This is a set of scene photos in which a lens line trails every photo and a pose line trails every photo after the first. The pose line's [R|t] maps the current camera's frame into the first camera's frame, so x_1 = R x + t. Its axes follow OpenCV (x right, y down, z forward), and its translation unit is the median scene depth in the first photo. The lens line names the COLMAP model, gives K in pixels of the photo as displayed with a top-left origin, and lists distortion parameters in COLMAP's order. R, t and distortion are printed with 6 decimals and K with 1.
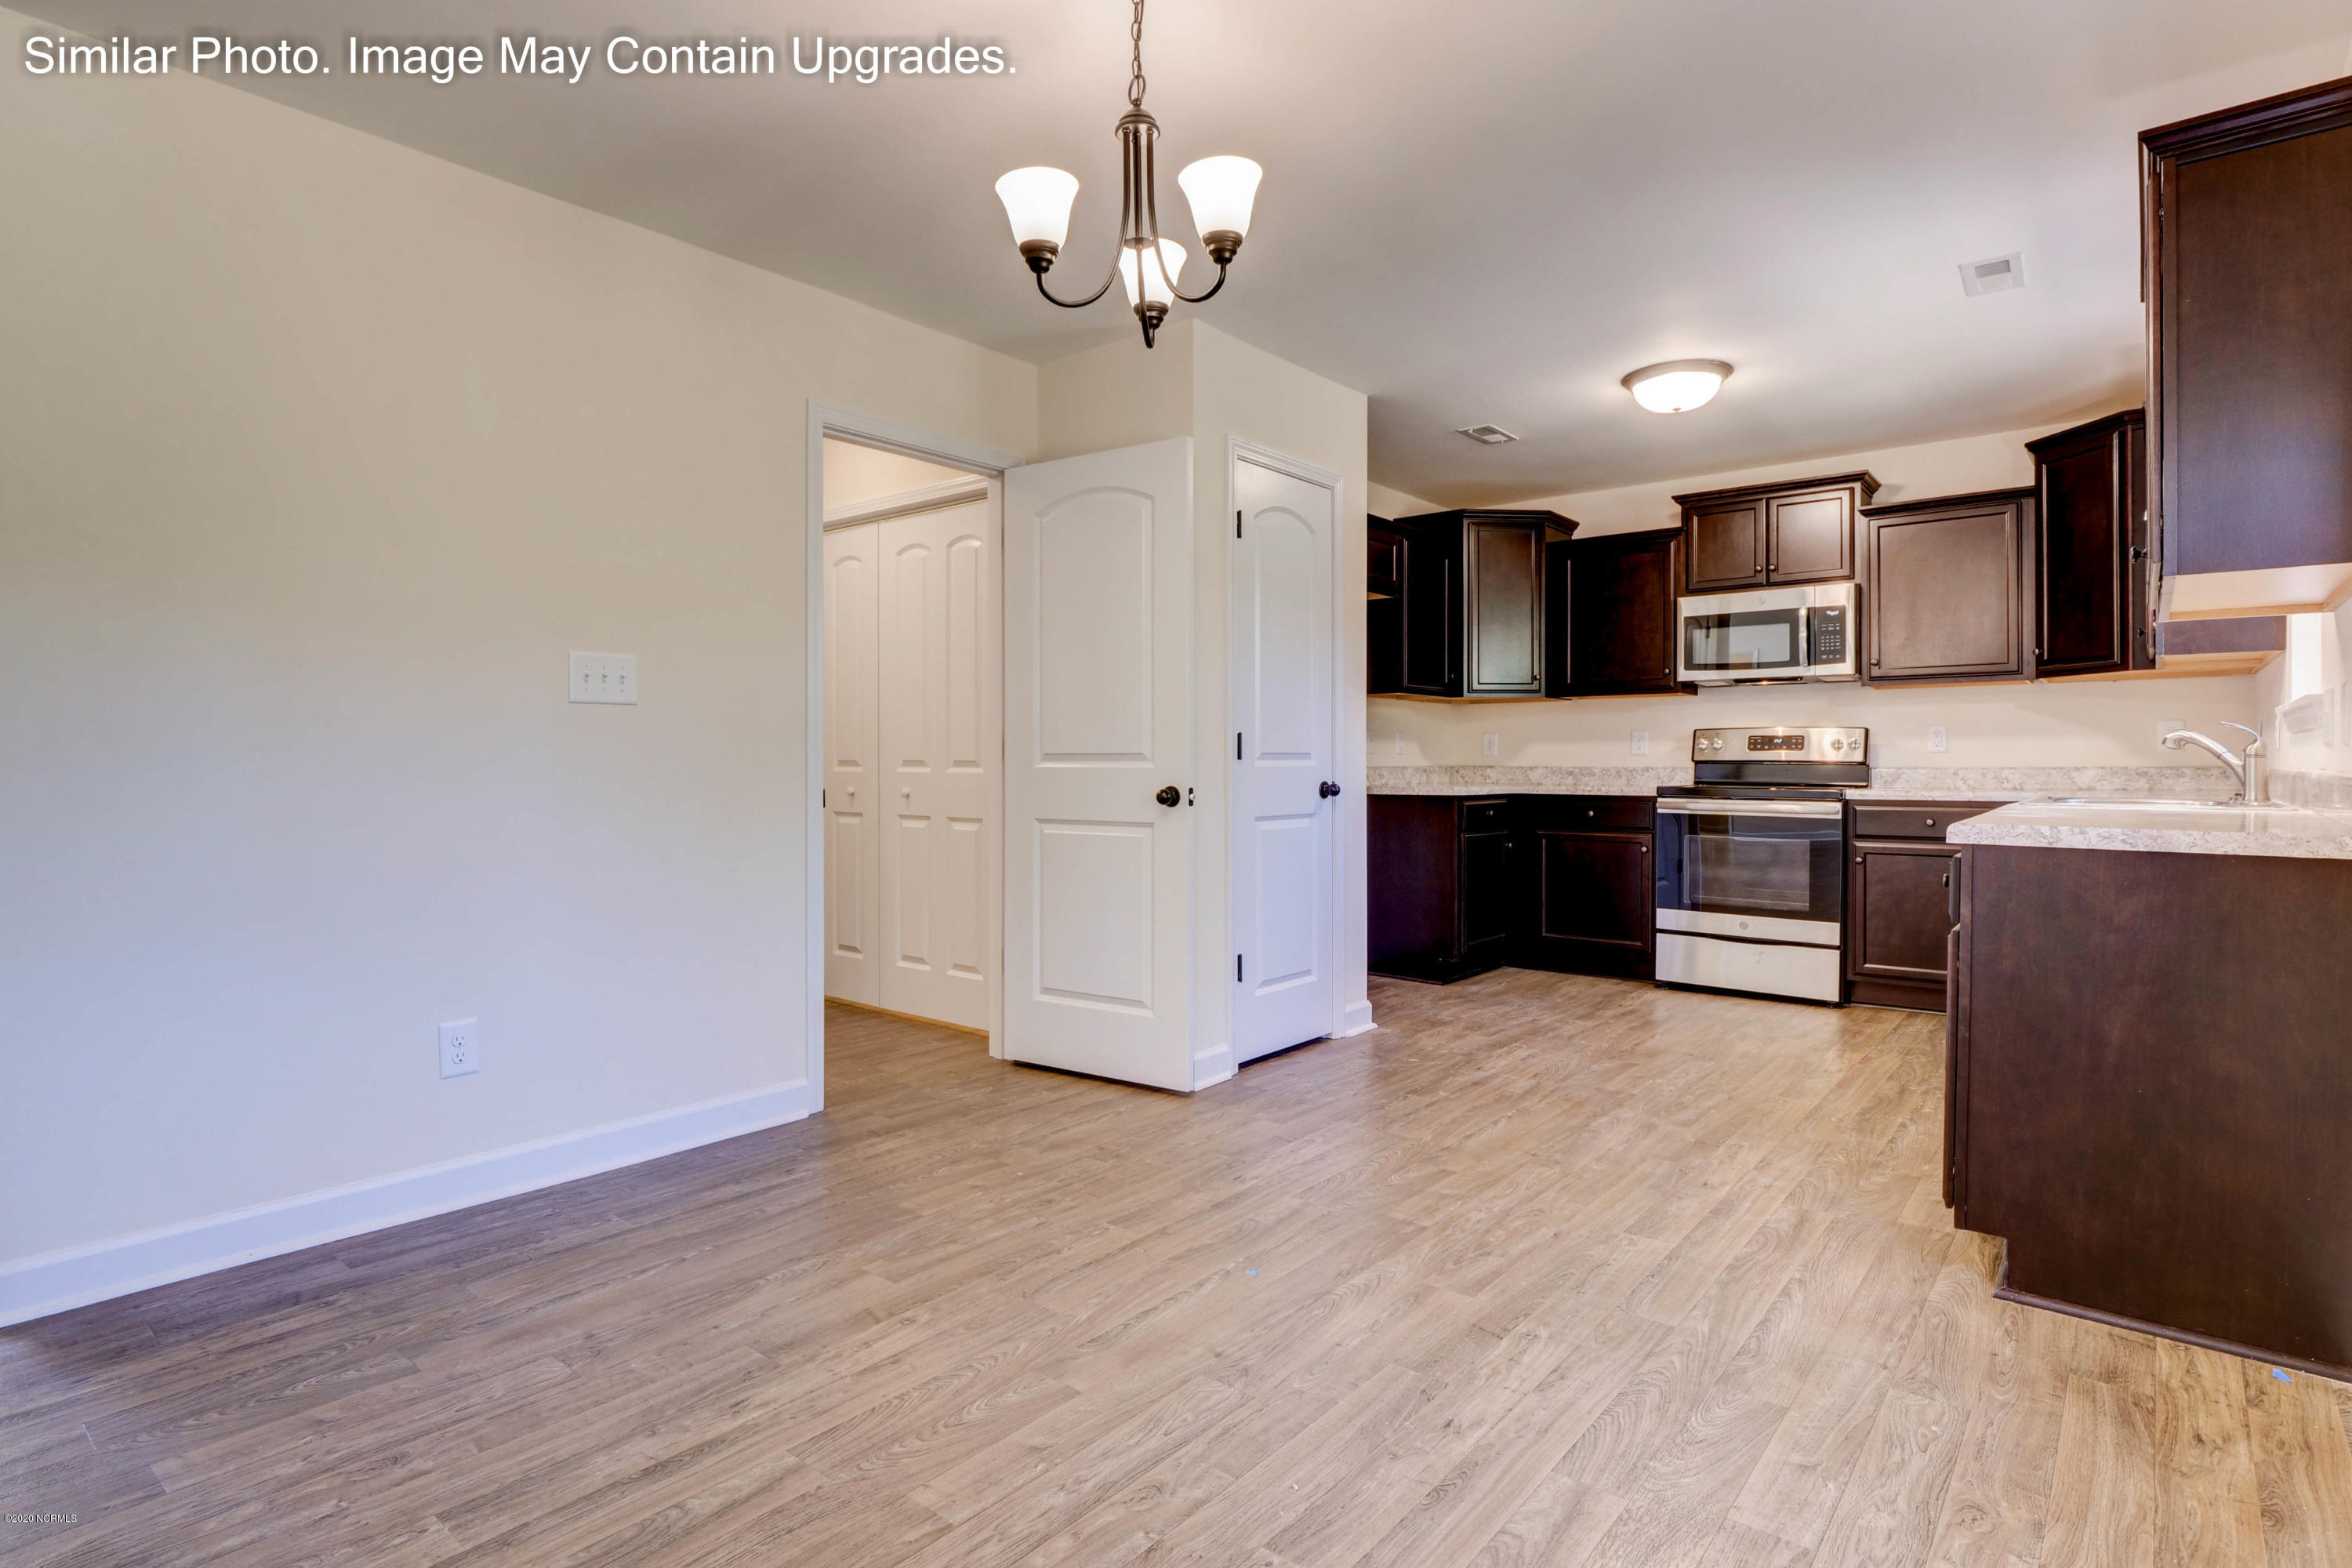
lens RADIAL K [[1189.9, 0, 1177.9], [0, 1189.9, 770.1], [0, 0, 1]] dist [-0.004047, -0.003749]
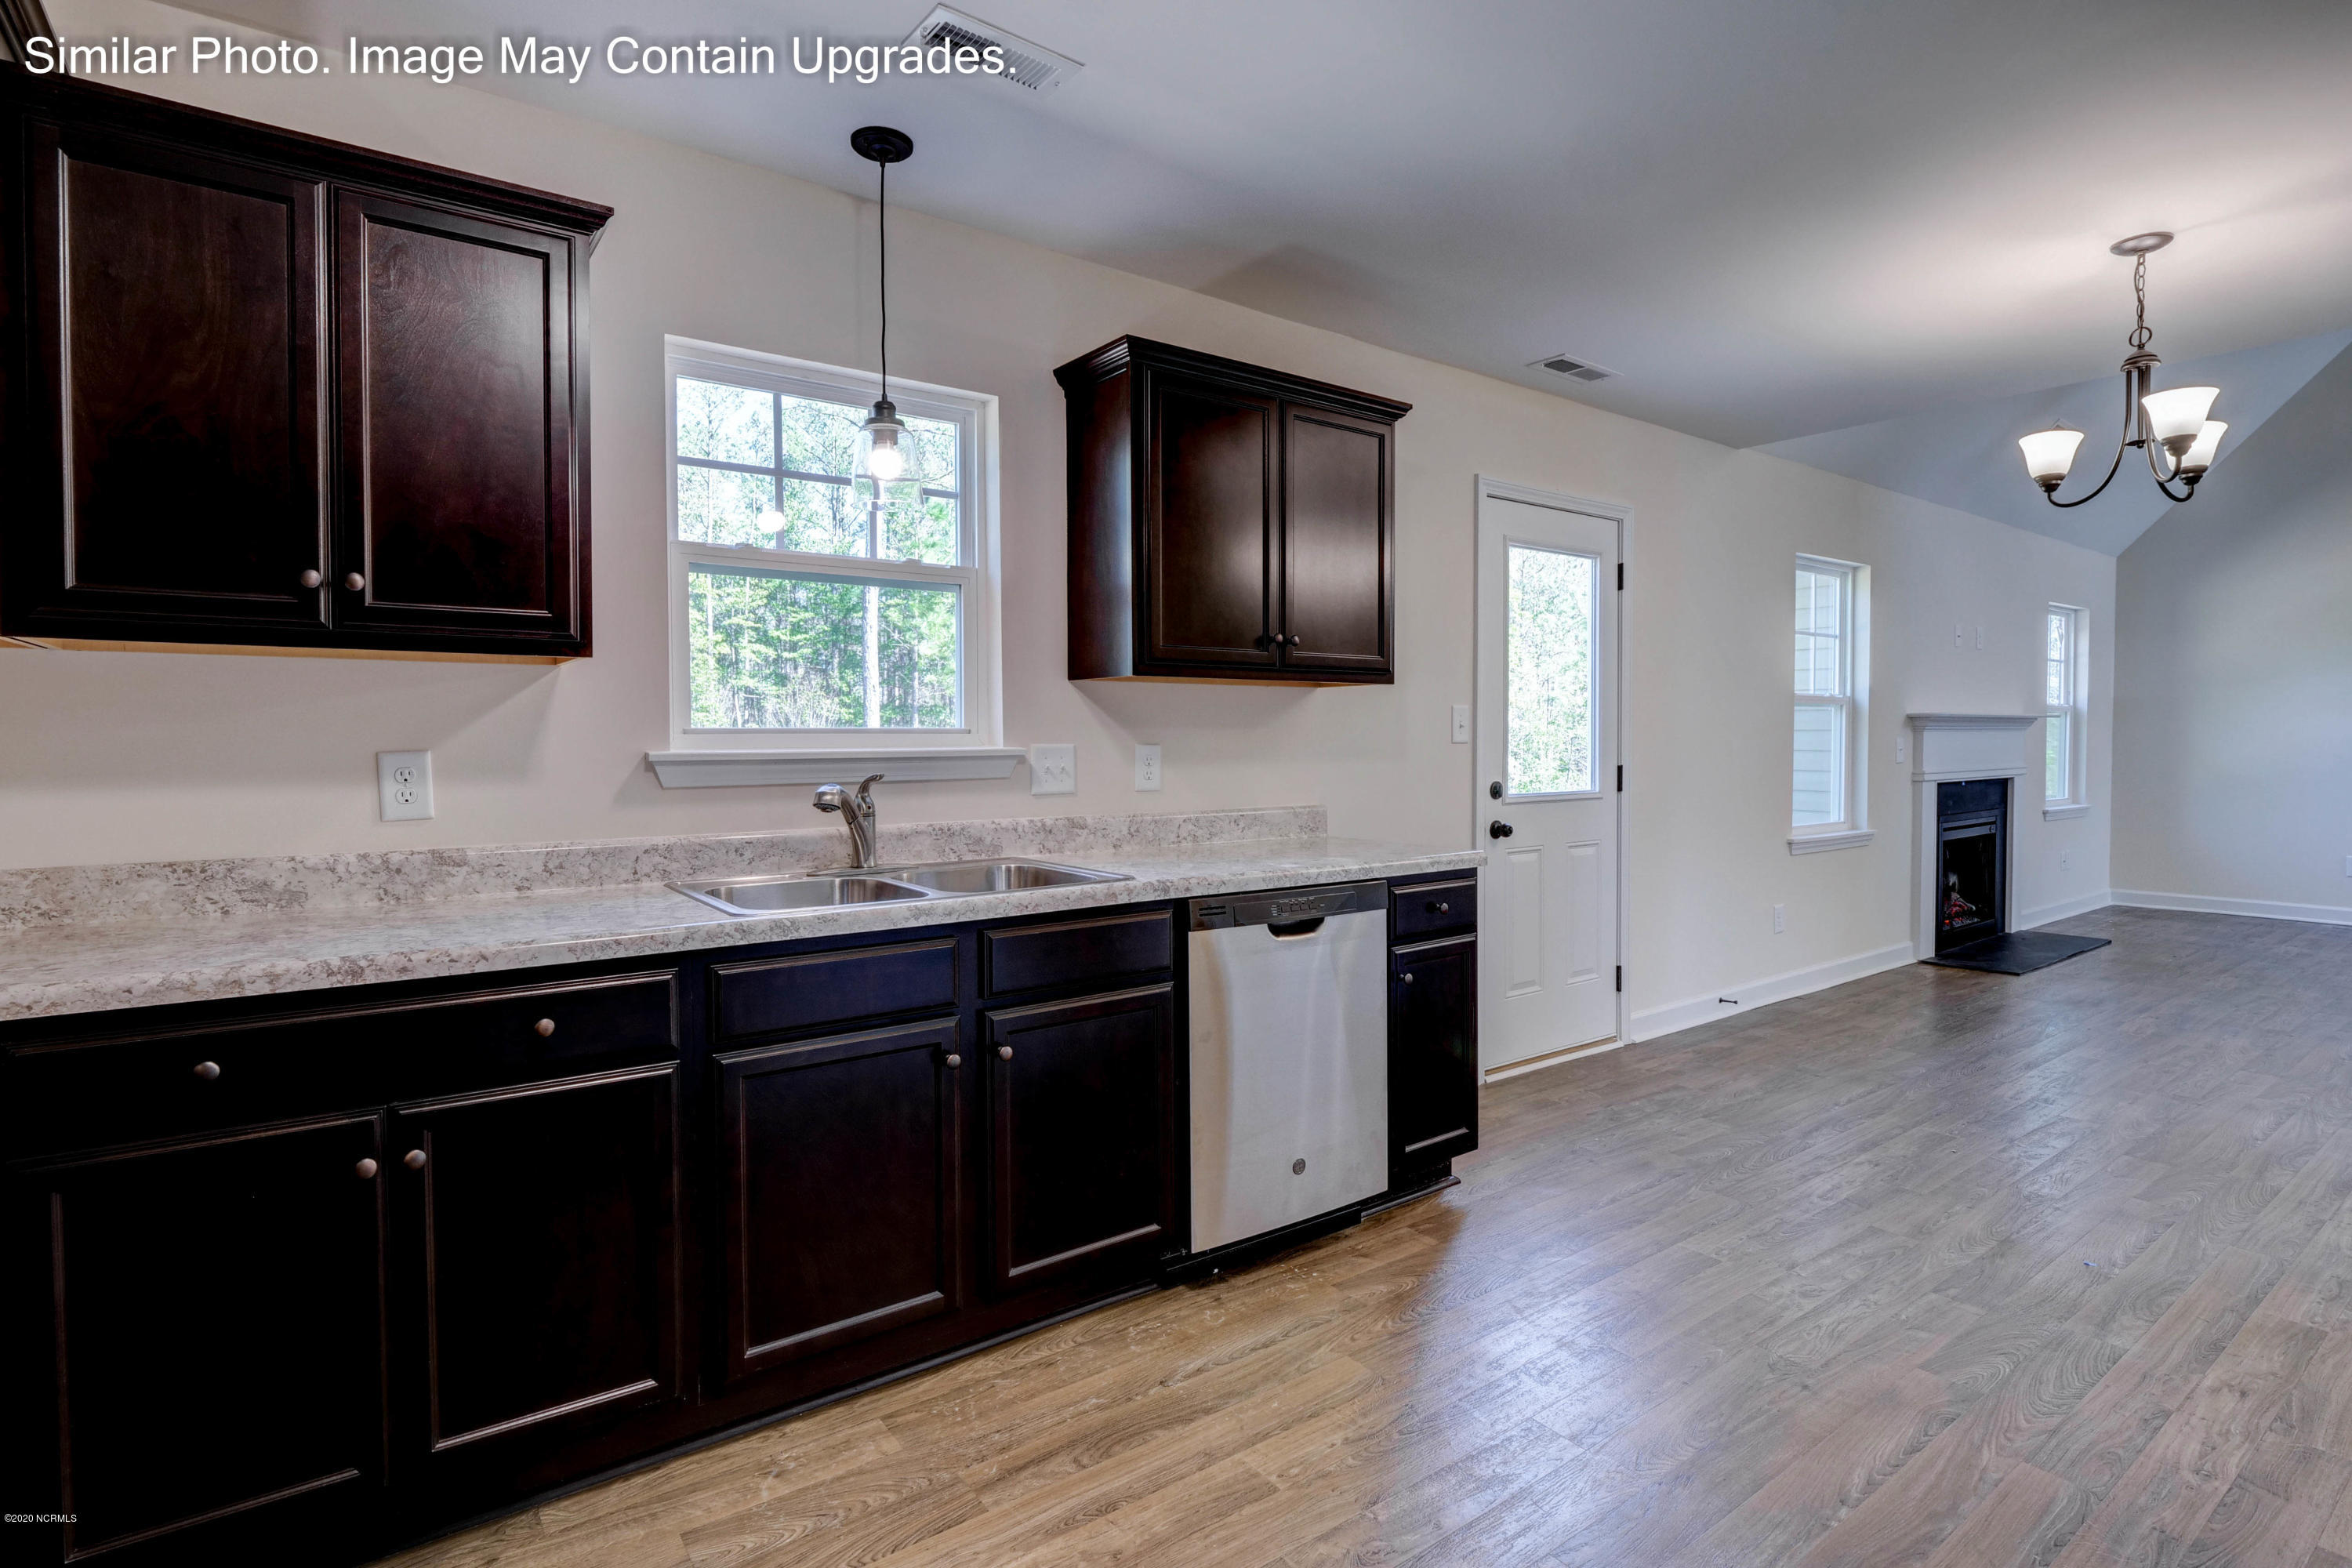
lens RADIAL K [[1156.5, 0, 1162.3], [0, 1156.5, 767.4], [0, 0, 1]] dist [-0.013868, -0.000359]
pose [[-0.967655, -0.003736, 0.252248, 0.300402], [0.005652, 0.999318, 0.036483, -0.044714], [-0.252213, 0.036729, -0.966975, 1.051307]]
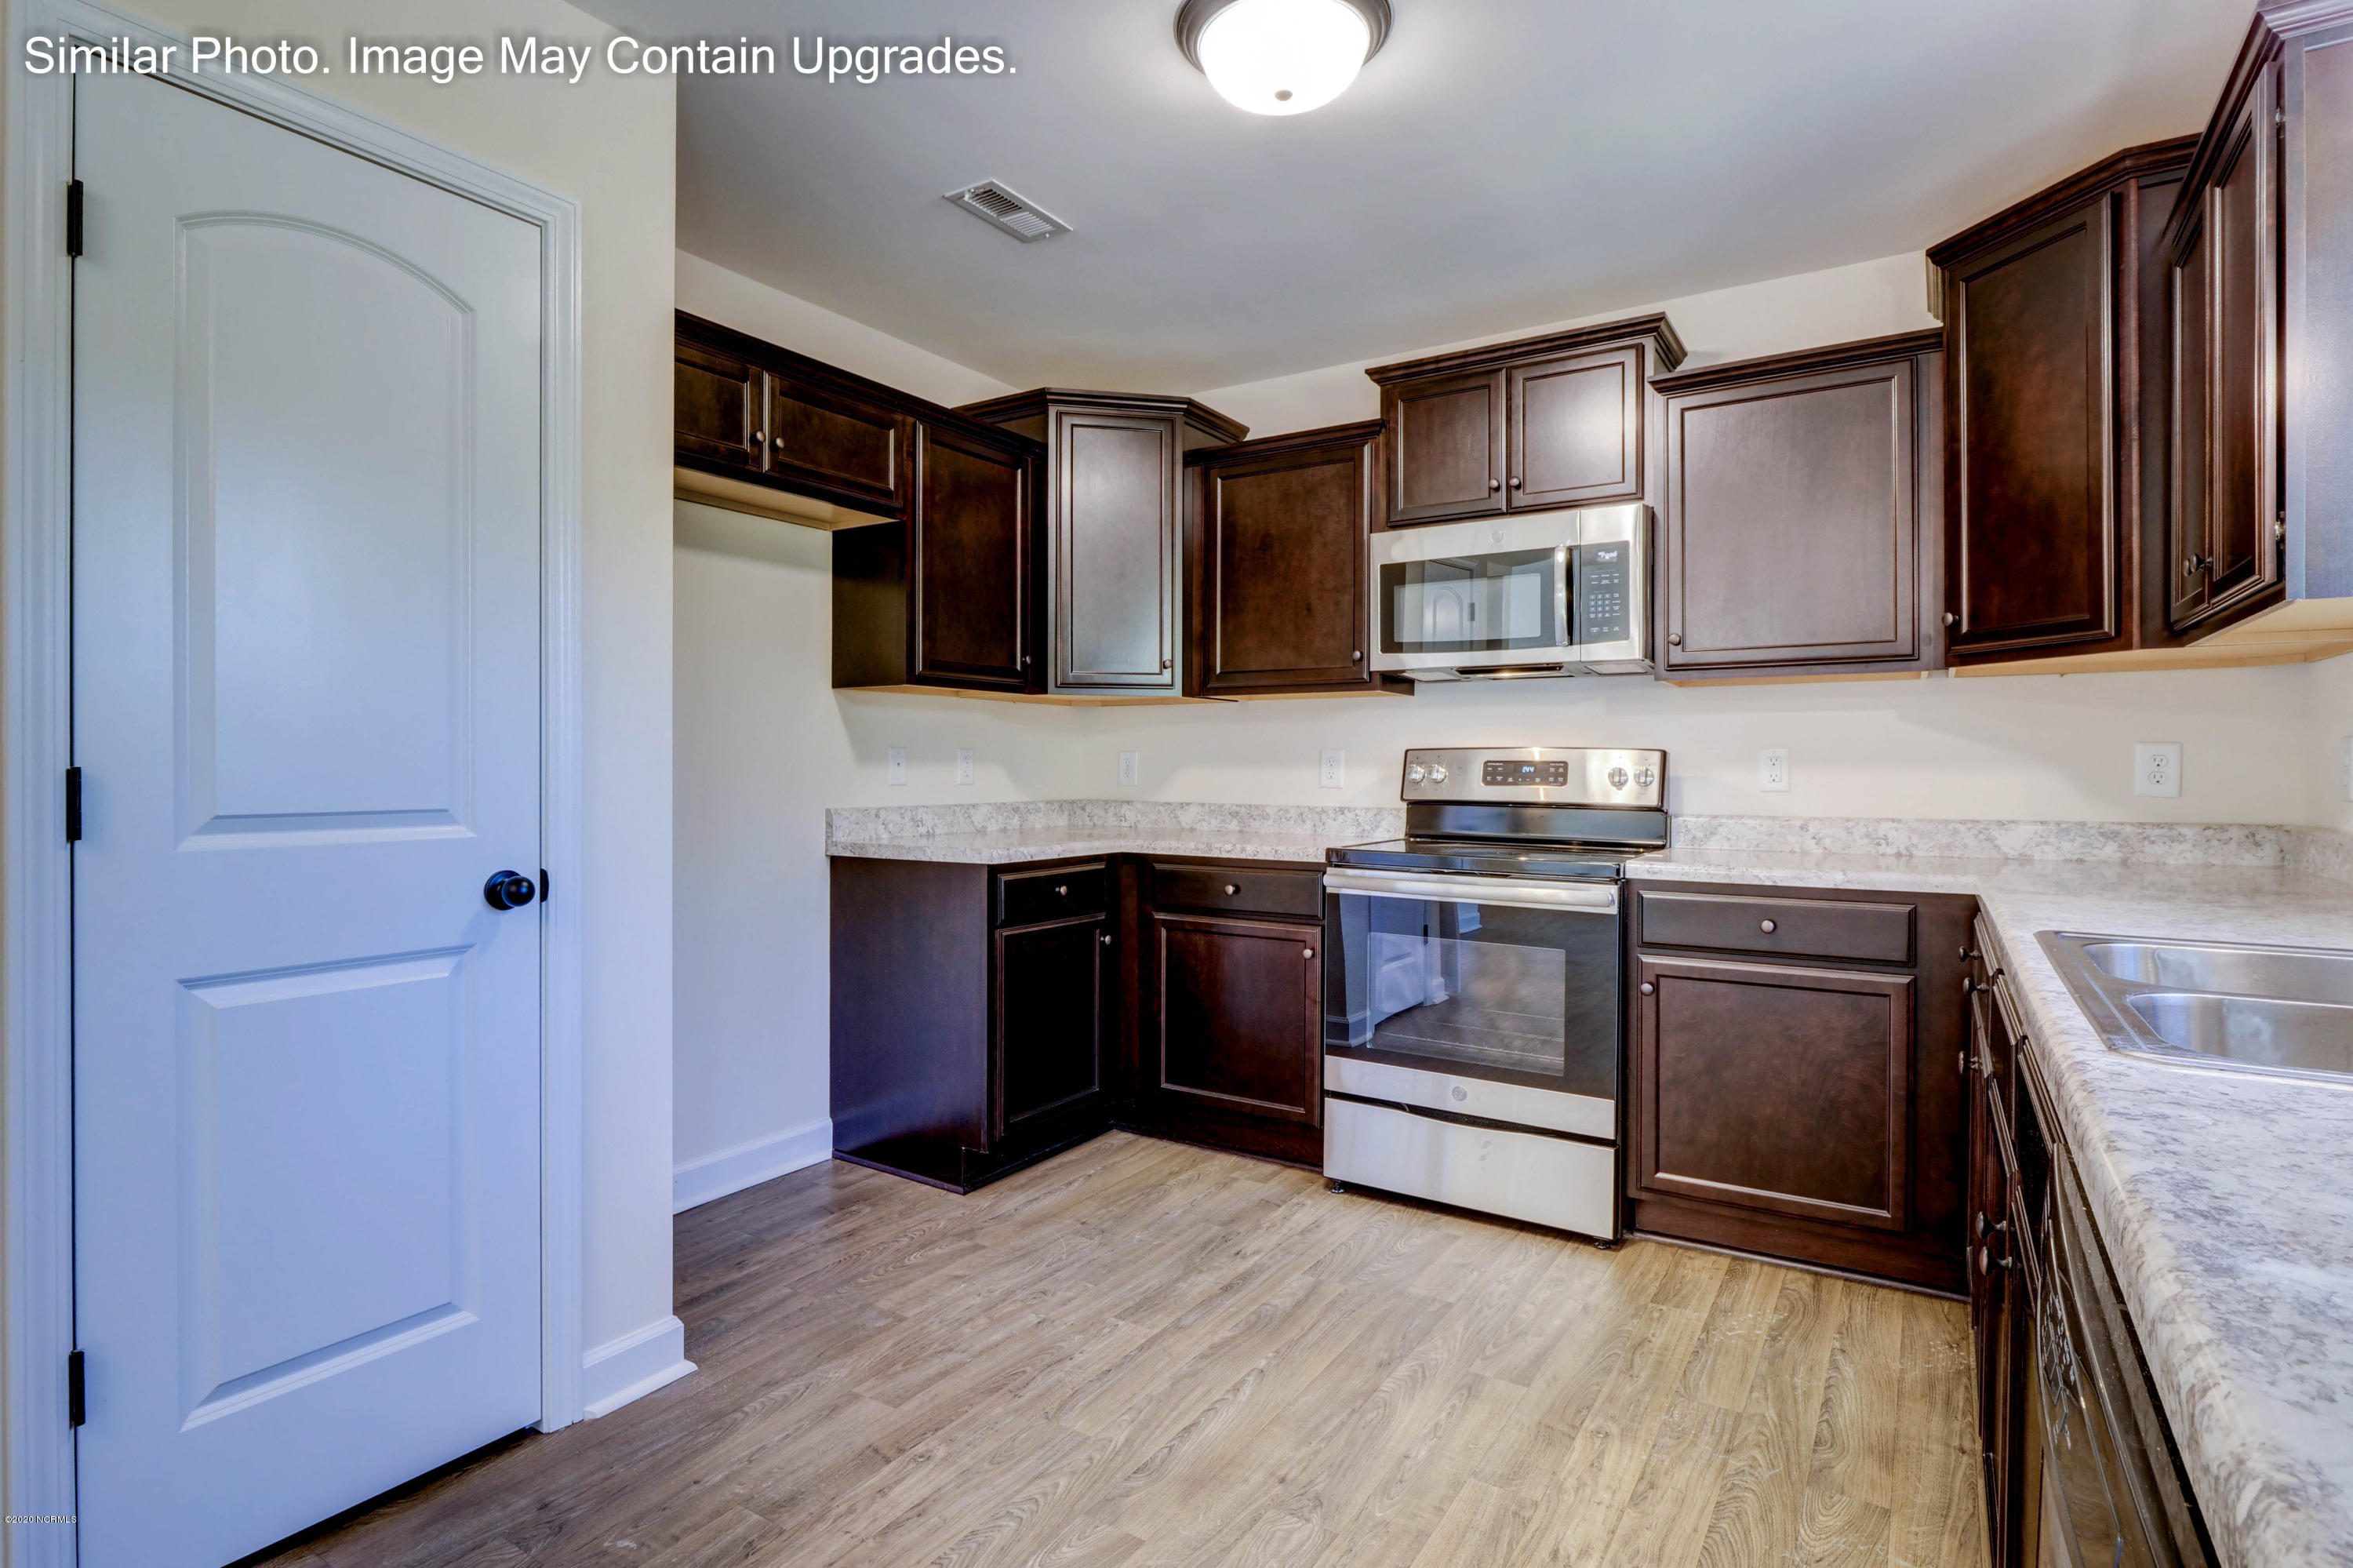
lens RADIAL K [[1190.4, 0, 1167.3], [0, 1190.4, 766.1], [0, 0, 1]] dist [-0.004047, -0.003749]
pose [[0.993353, 0.003888, 0.115046, 0.268805], [-0.003293, 0.999980, -0.005360, -0.024173], [-0.115064, 0.004946, 0.993346, 0.443856]]
